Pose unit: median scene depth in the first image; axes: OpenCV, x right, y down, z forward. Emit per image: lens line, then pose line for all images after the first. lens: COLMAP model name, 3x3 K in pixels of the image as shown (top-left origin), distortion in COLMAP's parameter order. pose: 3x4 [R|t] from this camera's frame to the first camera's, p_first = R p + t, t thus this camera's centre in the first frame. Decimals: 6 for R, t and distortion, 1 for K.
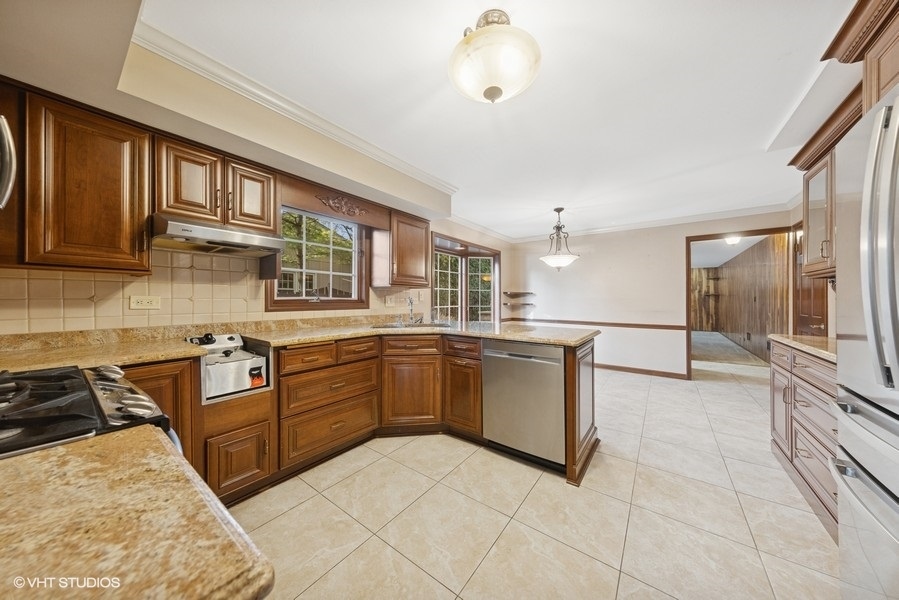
lens RADIAL K [[285.7, 0, 455.9], [0, 285.7, 298.7], [0, 0, 1]] dist [0.008347, -0.000110]
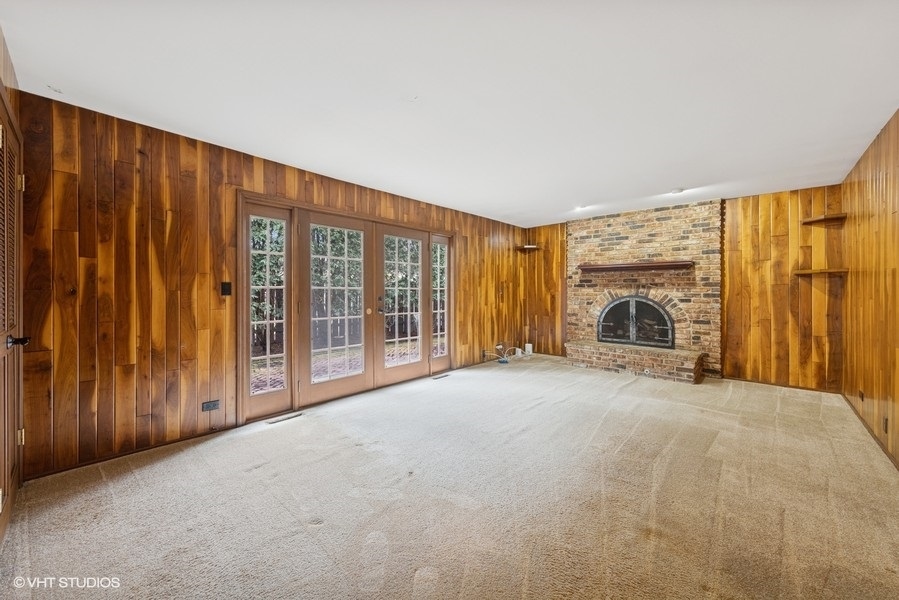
lens RADIAL K [[333.8, 0, 452.3], [0, 333.8, 294.9], [0, 0, 1]] dist [0.000637, 0.000053]
pose [[0.995465, -0.002233, -0.095107, 0.522220], [0.002969, 0.999967, 0.007598, 0.005645], [0.095087, -0.007846, 0.995438, 0.594547]]
